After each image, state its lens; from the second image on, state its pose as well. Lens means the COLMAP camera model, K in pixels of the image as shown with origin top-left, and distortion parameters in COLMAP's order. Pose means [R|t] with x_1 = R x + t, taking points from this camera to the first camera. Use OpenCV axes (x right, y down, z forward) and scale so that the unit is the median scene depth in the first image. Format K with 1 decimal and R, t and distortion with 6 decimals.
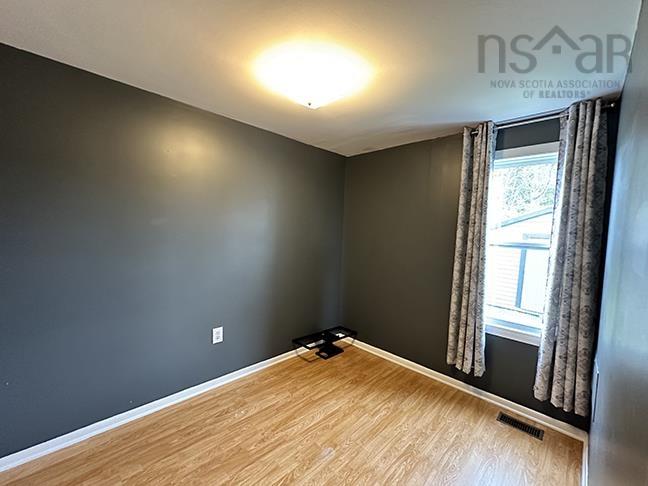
lens RADIAL K [[266.3, 0, 315.7], [0, 266.3, 245.2], [0, 0, 1]] dist [0.000597, 0.000005]
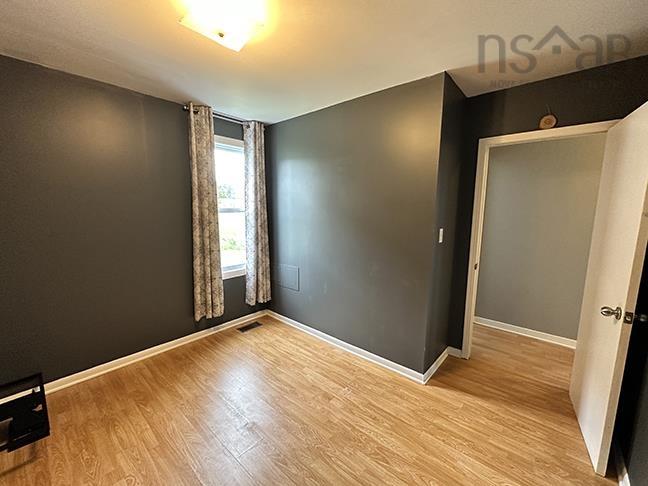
lens RADIAL K [[266.3, 0, 315.7], [0, 266.3, 245.2], [0, 0, 1]] dist [0.000597, 0.000005]
pose [[-0.041677, -0.175395, 0.983616, -0.605874], [0.062164, 0.982108, 0.177760, -0.036240], [-0.997195, 0.068554, -0.030028, 0.556224]]
